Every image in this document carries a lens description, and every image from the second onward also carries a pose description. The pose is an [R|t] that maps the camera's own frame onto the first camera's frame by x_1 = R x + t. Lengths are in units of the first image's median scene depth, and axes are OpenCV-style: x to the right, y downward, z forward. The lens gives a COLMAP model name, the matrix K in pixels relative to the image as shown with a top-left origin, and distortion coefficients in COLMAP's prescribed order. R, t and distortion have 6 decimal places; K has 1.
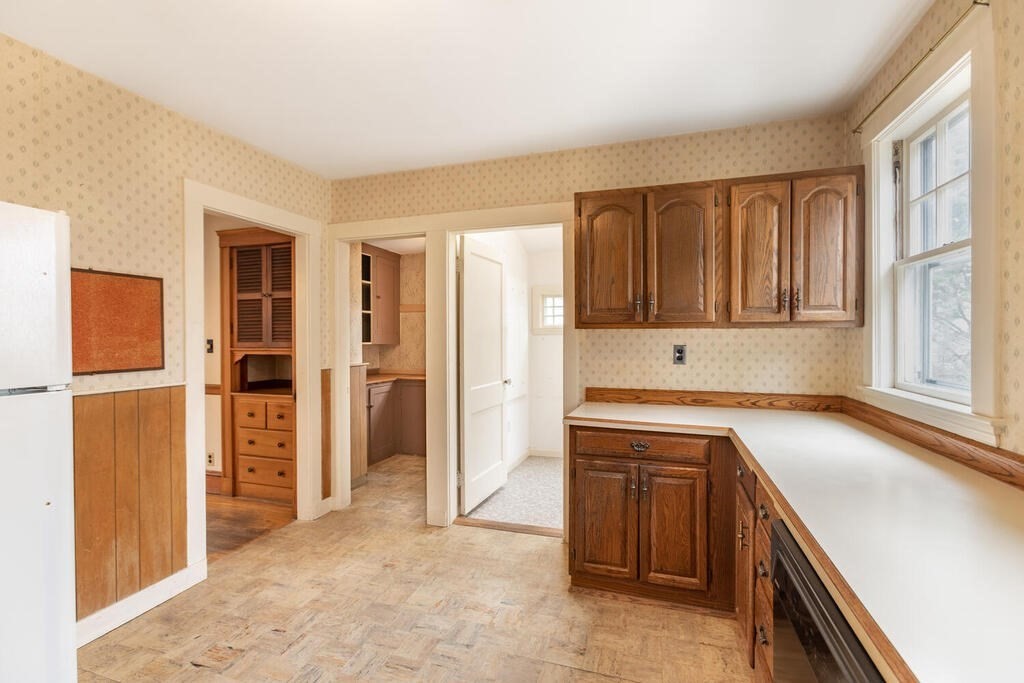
lens RADIAL K [[460.7, 0, 510.6], [0, 460.7, 344.0], [0, 0, 1]] dist [-0.001555, 0.001111]
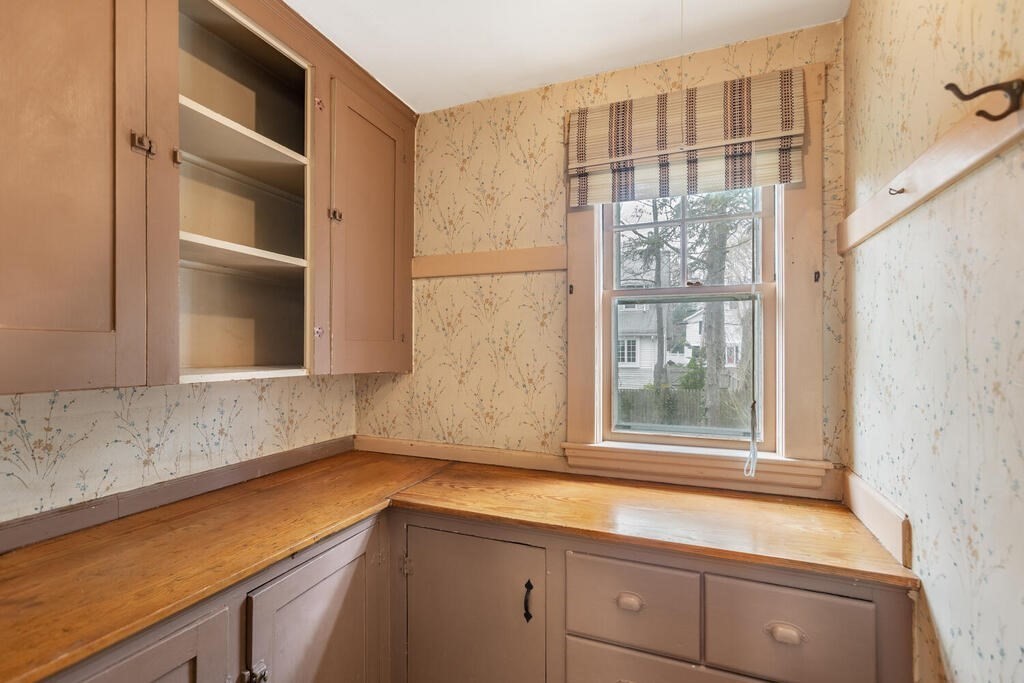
lens RADIAL K [[466.0, 0, 511.6], [0, 466.0, 347.9], [0, 0, 1]] dist [-0.004303, 0.000108]
pose [[0.997749, 0.005232, -0.066854, -0.142203], [-0.005948, 0.999927, -0.010518, -0.013363], [0.066794, 0.010892, 0.997707, 0.656102]]
